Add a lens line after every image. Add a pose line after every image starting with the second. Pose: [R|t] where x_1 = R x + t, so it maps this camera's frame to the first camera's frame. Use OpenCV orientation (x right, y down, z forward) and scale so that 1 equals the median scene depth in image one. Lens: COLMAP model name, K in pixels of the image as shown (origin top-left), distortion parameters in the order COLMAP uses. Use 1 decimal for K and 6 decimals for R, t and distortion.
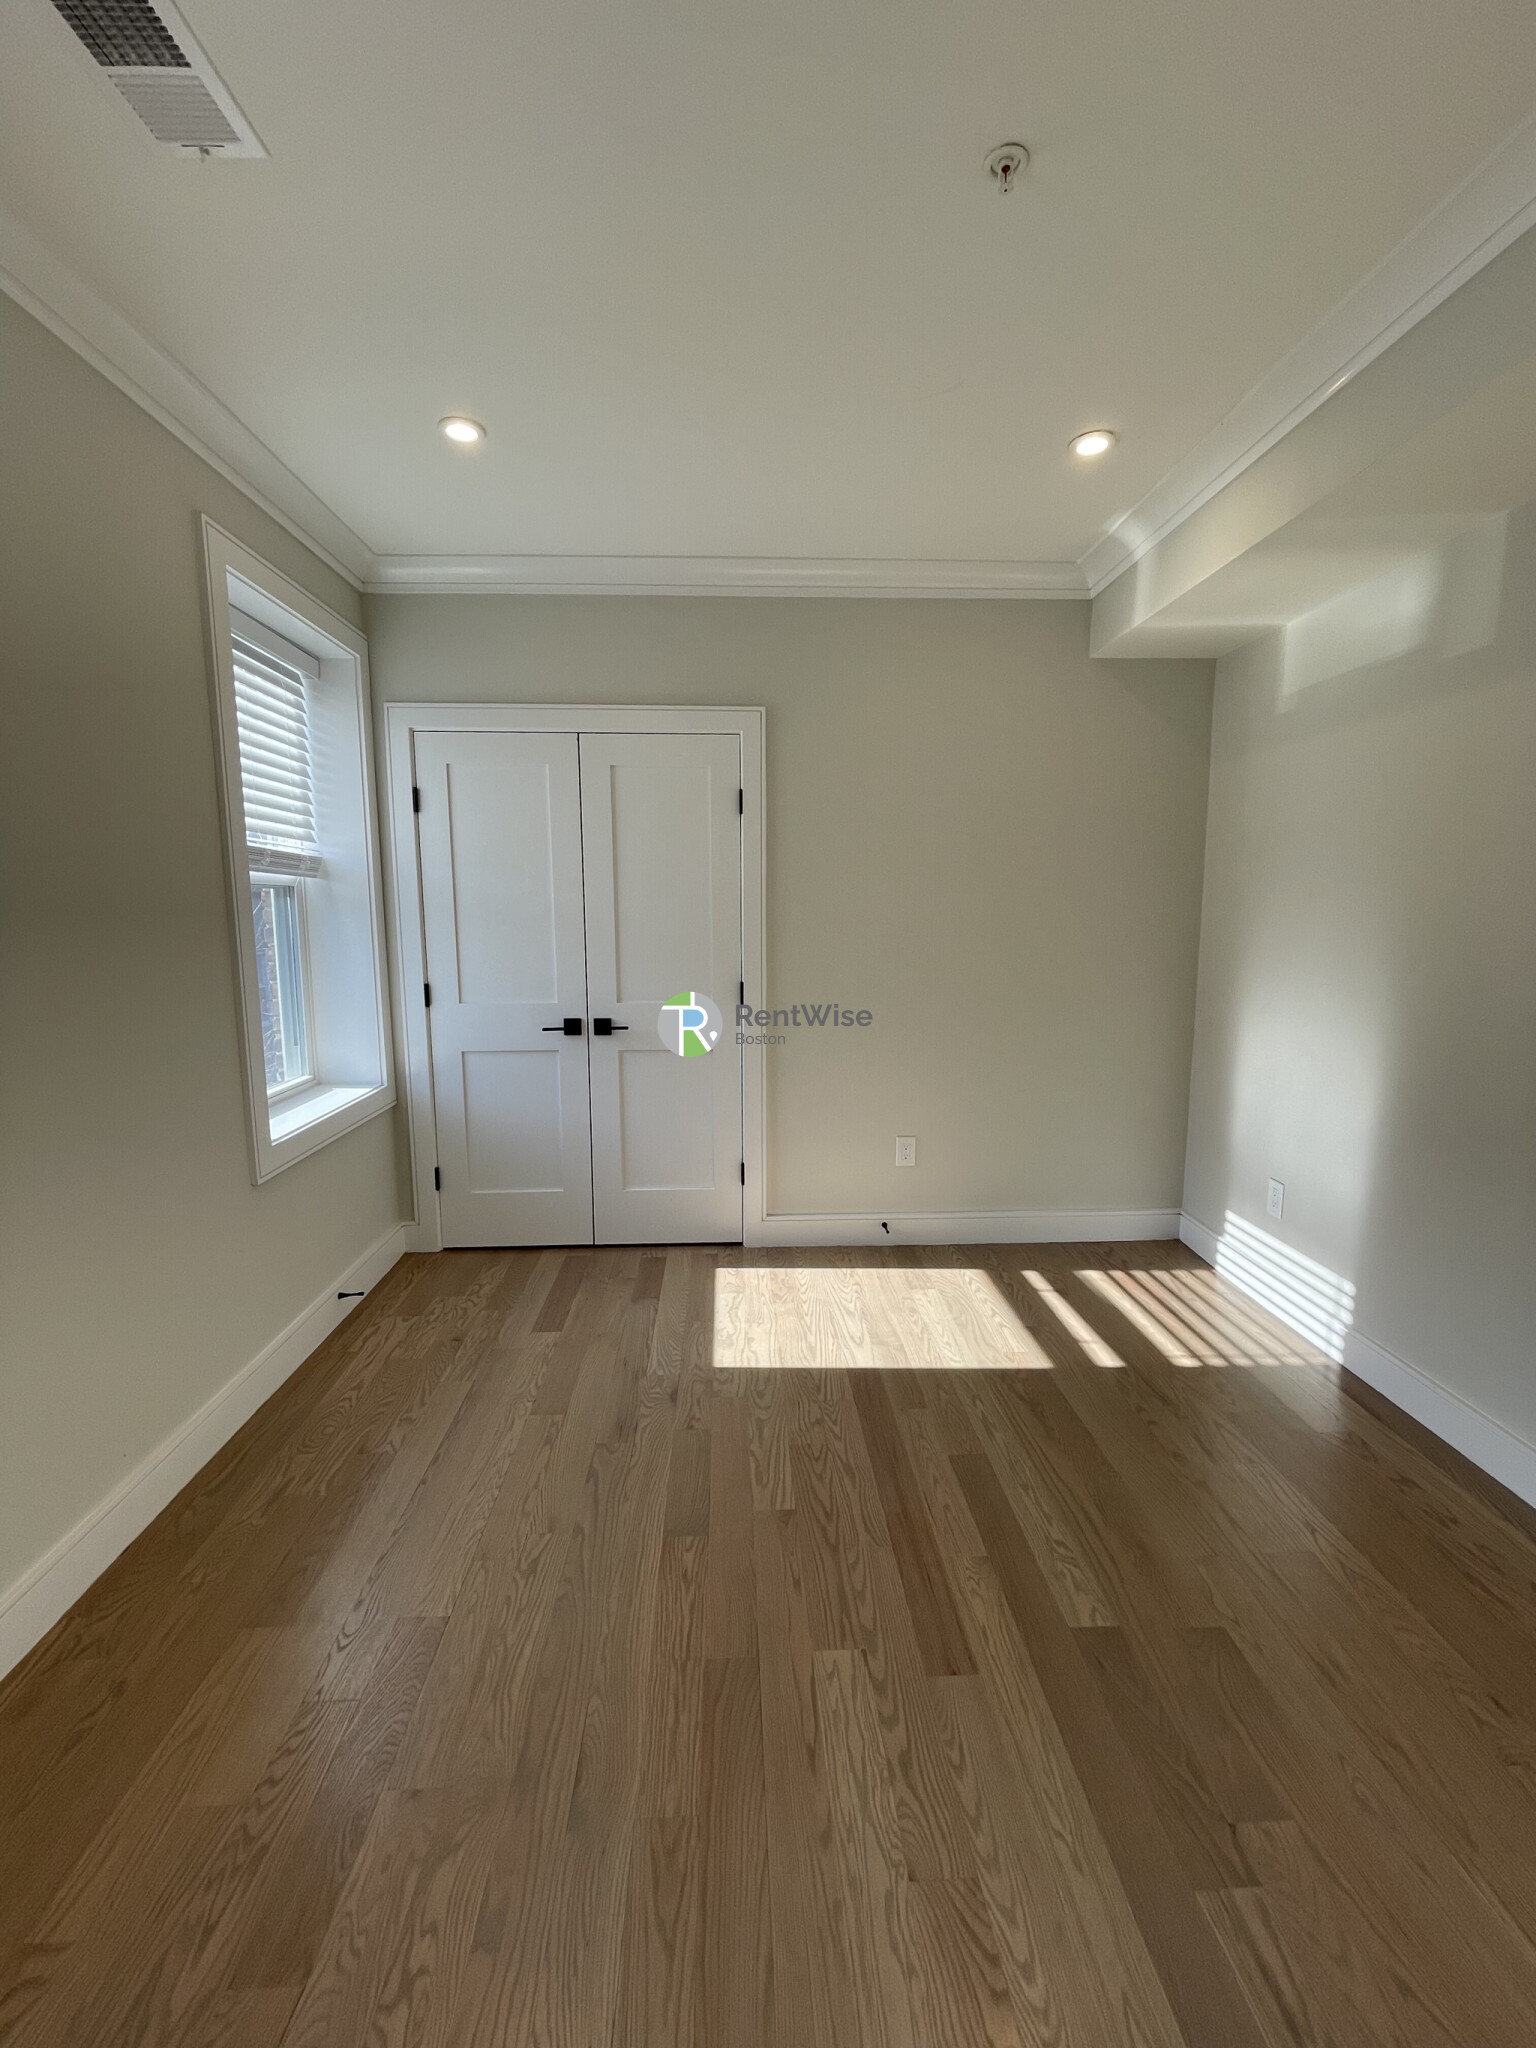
lens RADIAL K [[825.8, 0, 775.7], [0, 825.8, 1016.8], [0, 0, 1]] dist [-0.002121, 0.000441]
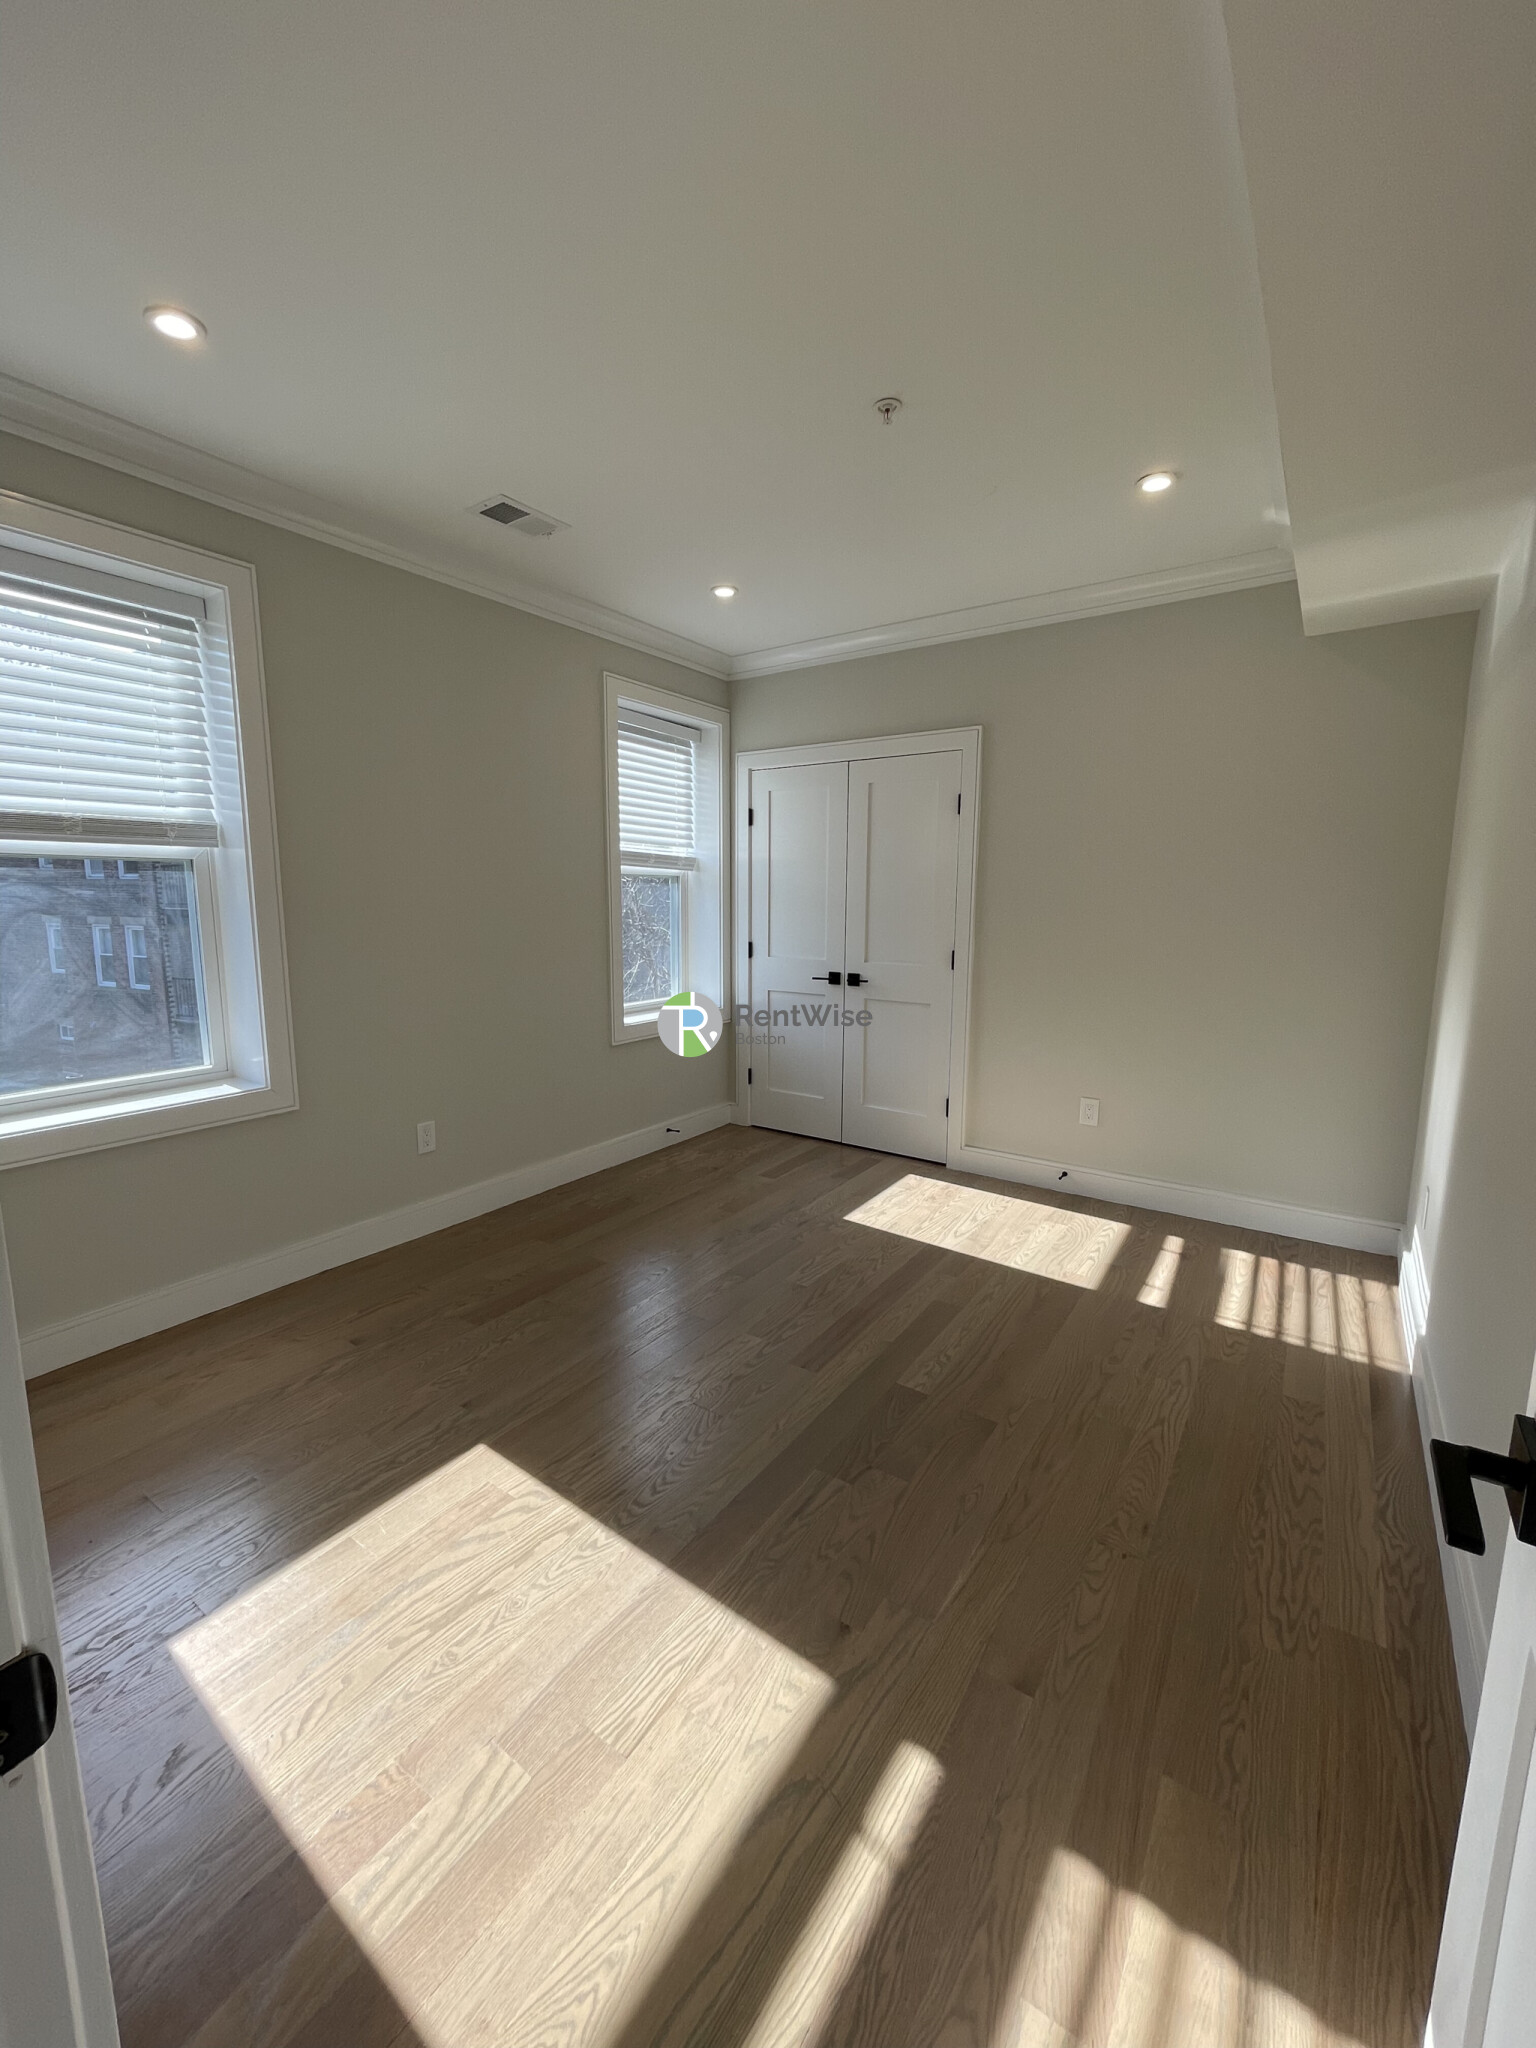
lens RADIAL K [[825.8, 0, 784.5], [0, 825.8, 1027.4], [0, 0, 1]] dist [-0.002121, 0.000441]
pose [[0.802466, 0.098672, -0.588483, 0.523052], [-0.087224, 0.995037, 0.047898, 0.036610], [0.590288, 0.012893, 0.807090, -0.154552]]
